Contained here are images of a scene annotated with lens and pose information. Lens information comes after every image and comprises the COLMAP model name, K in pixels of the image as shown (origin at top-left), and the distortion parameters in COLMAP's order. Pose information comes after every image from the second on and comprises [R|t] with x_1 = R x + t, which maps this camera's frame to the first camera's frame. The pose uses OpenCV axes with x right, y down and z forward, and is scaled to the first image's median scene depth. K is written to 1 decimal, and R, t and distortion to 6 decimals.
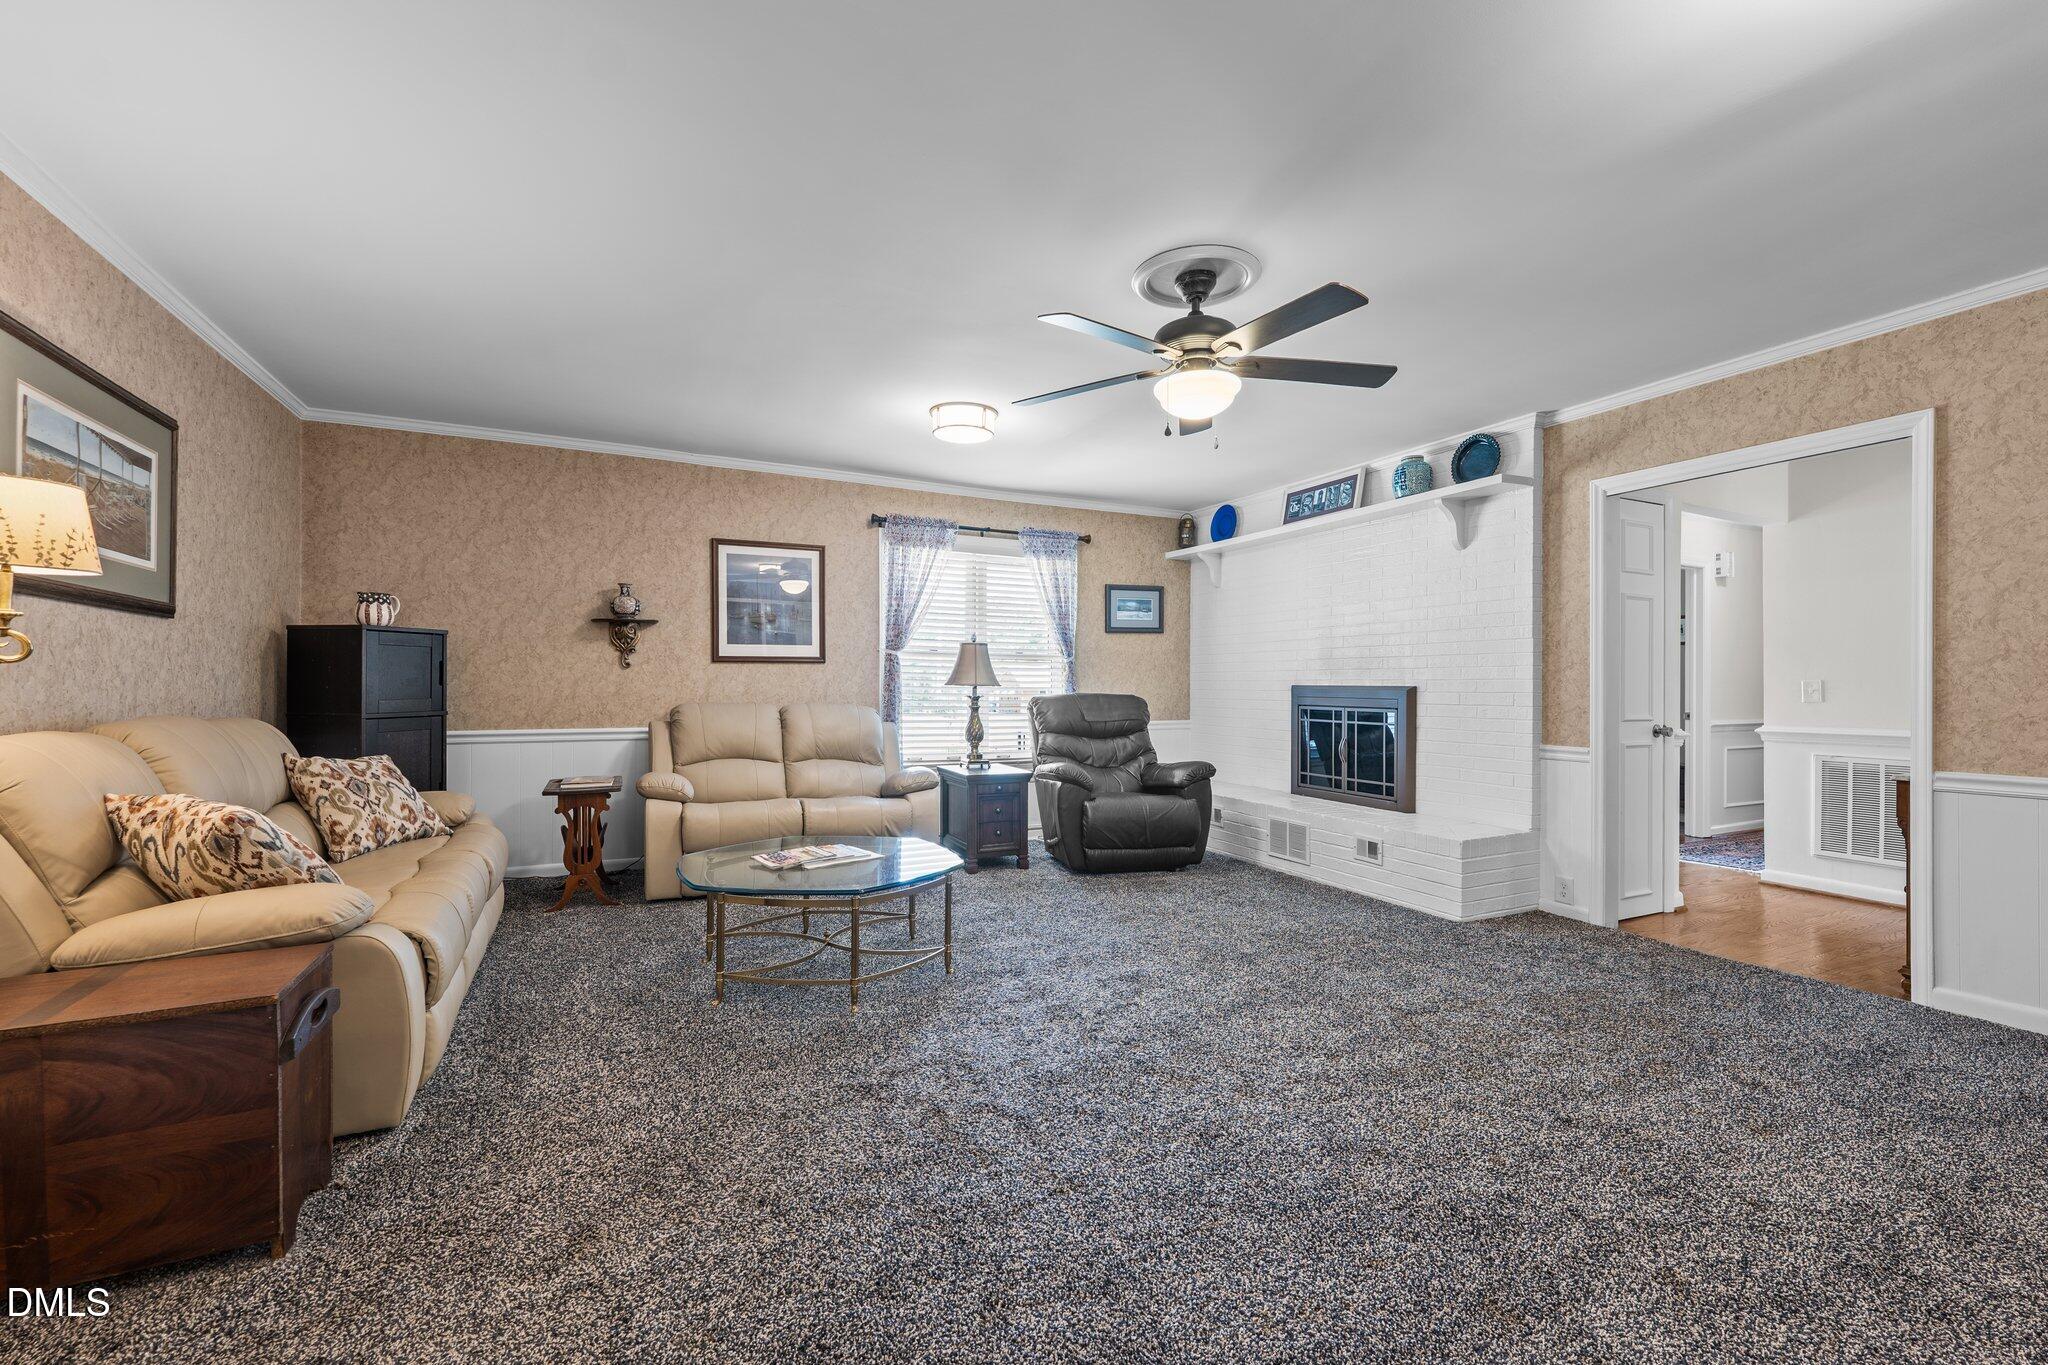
lens RADIAL K [[837.5, 0, 1024.0], [0, 837.5, 682.5], [0, 0, 1]] dist [0.000012, -0.000285]
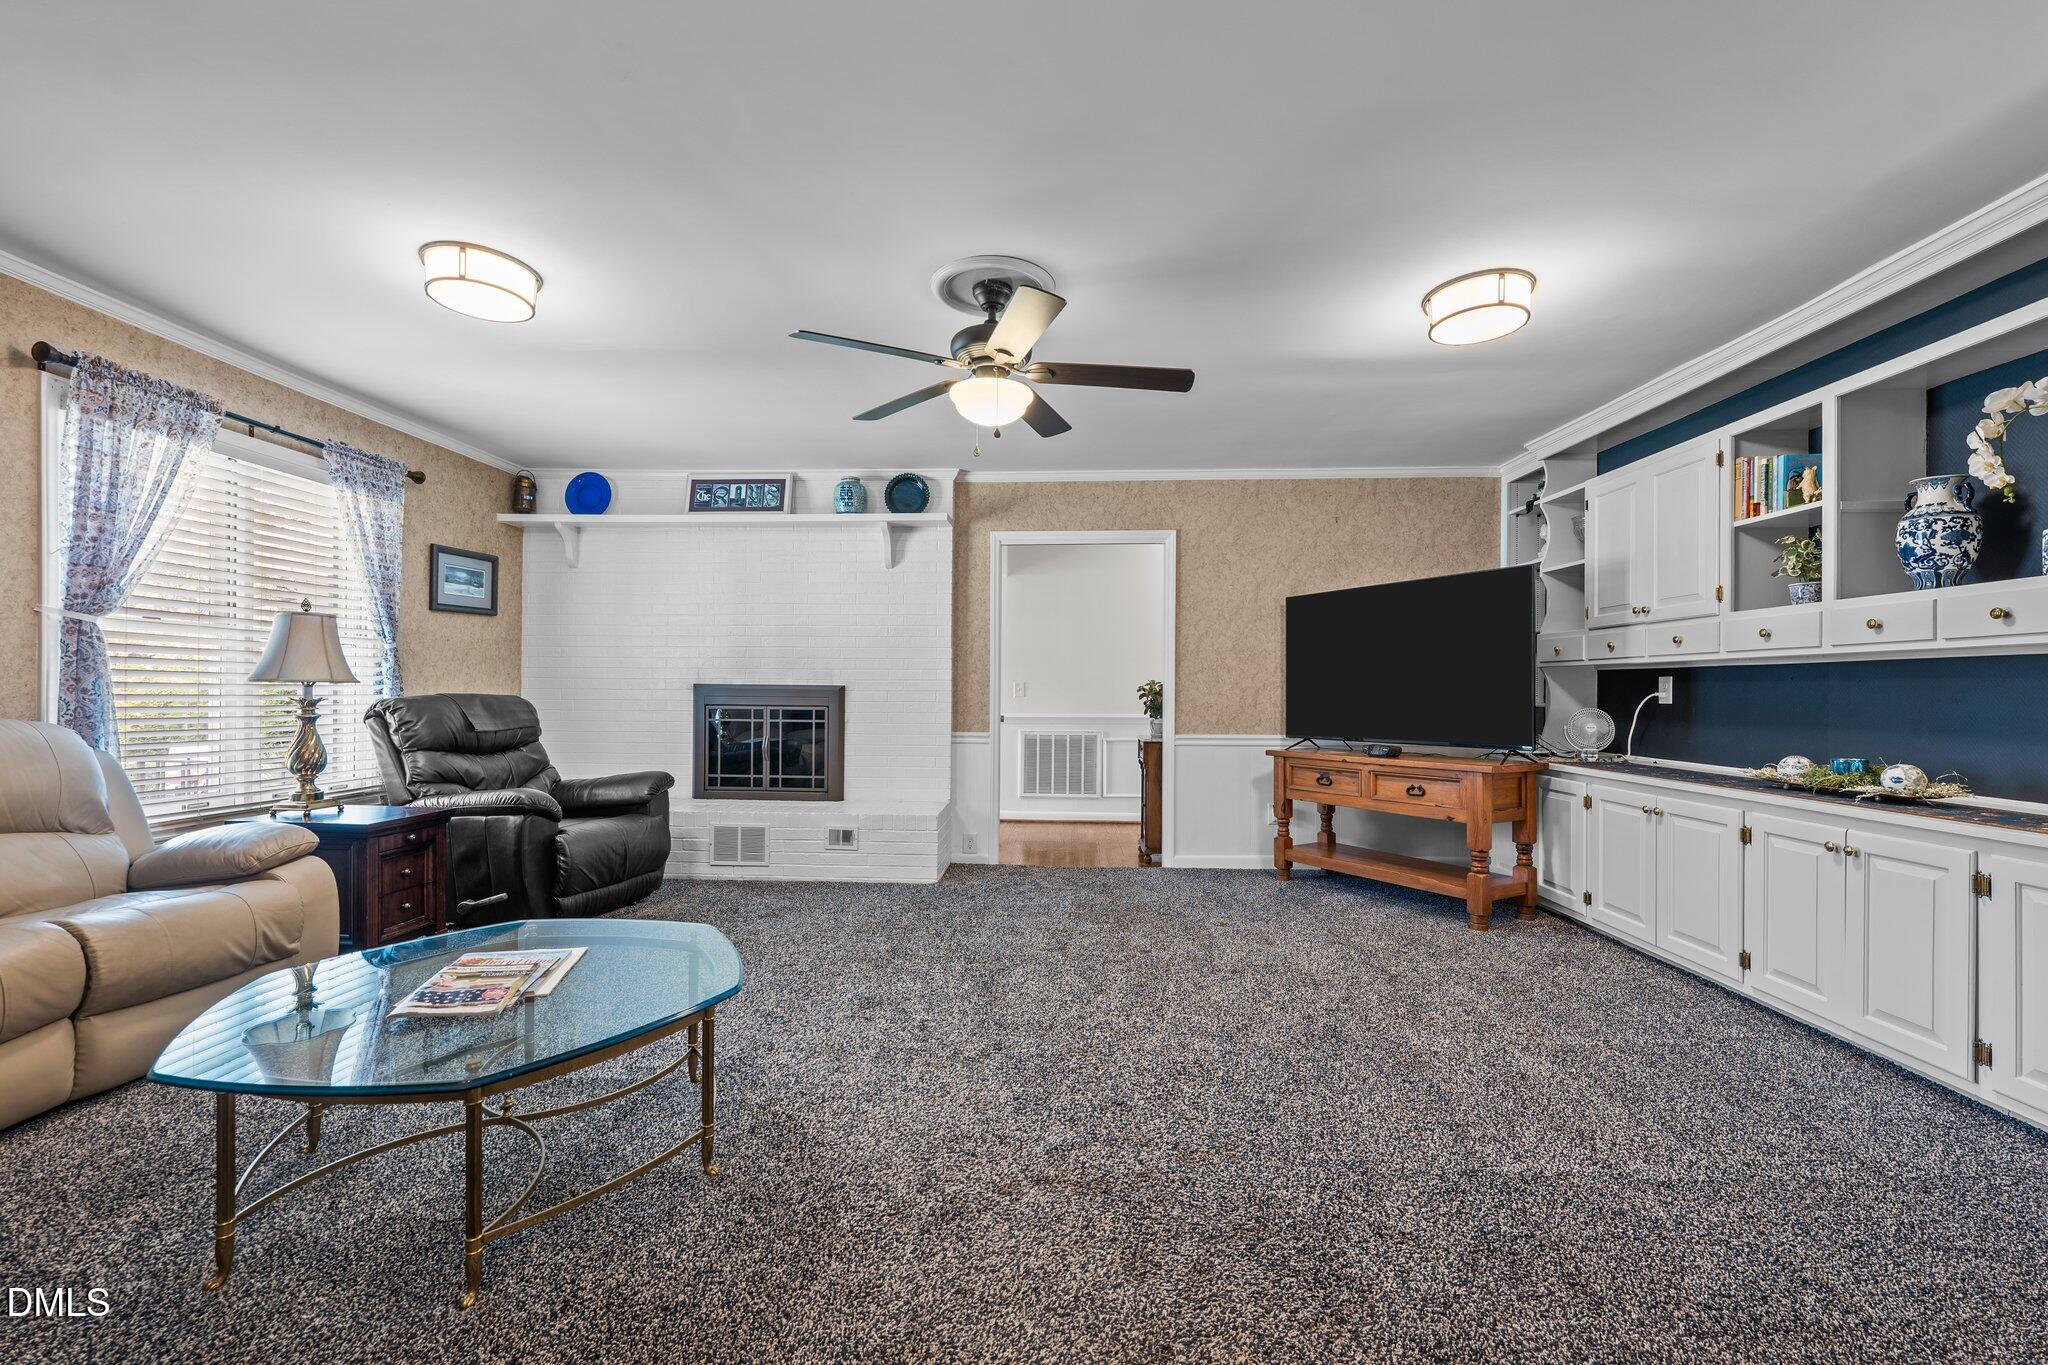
lens RADIAL K [[829.3, 0, 1016.6], [0, 829.3, 689.5], [0, 0, 1]] dist [0.001921, 0.000098]
pose [[0.485903, -0.001256, 0.874012, -0.347763], [-0.008157, 0.999949, 0.005972, 0.001201], [-0.873975, -0.010031, 0.485868, 0.248242]]
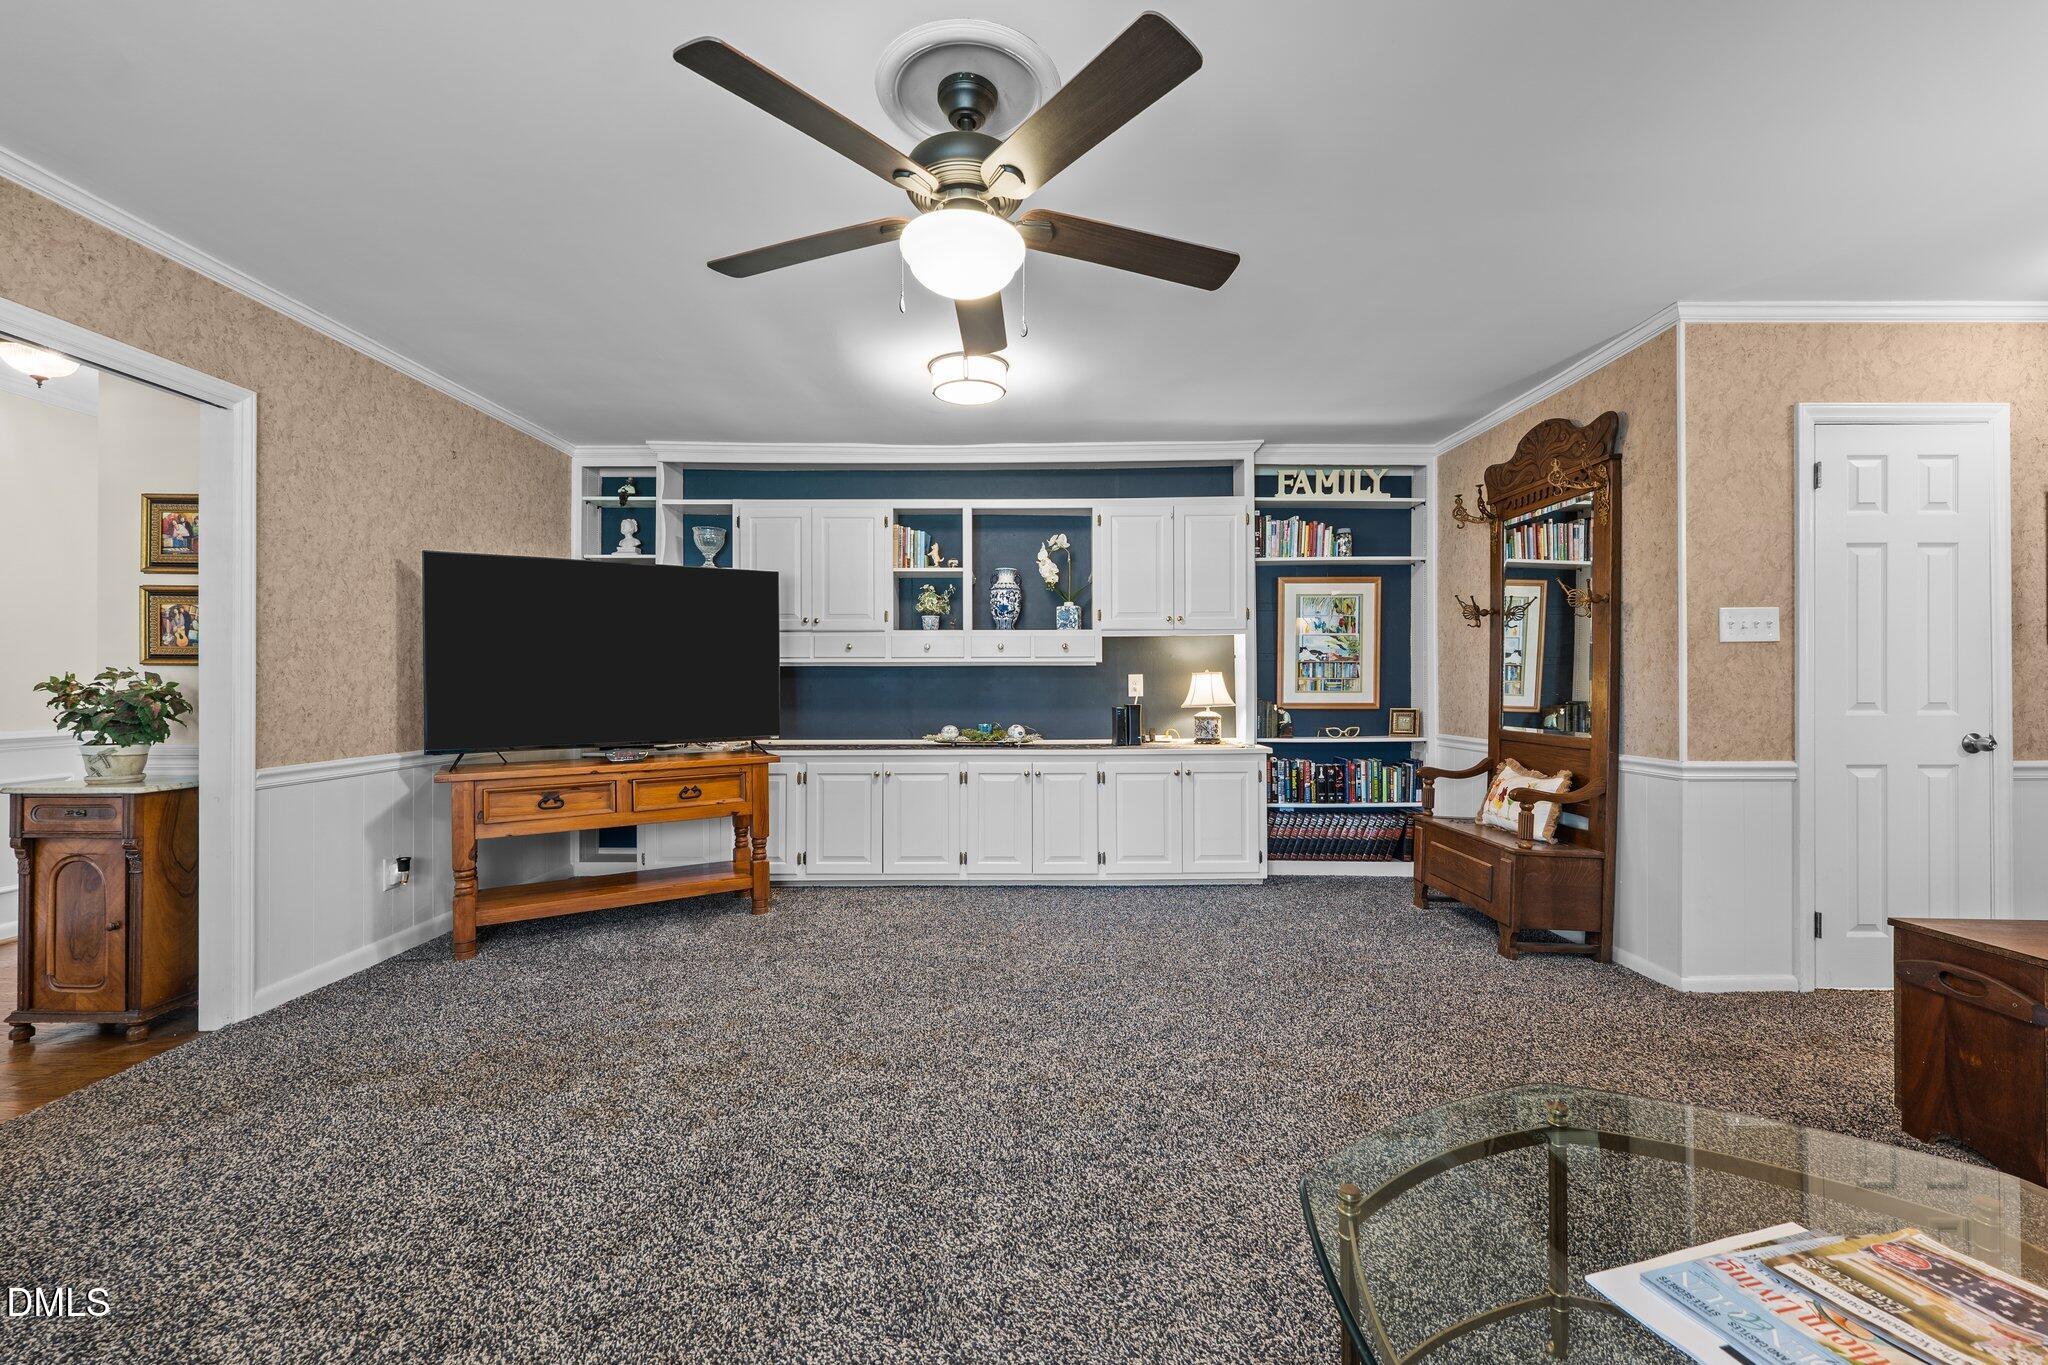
lens RADIAL K [[837.5, 0, 1024.0], [0, 837.5, 682.5], [0, 0, 1]] dist [0.000012, -0.000285]
pose [[-0.895031, -0.003015, 0.445995, -0.073836], [-0.005849, 0.999971, -0.004979, 0.002584], [-0.445966, -0.007065, -0.895022, 0.829915]]
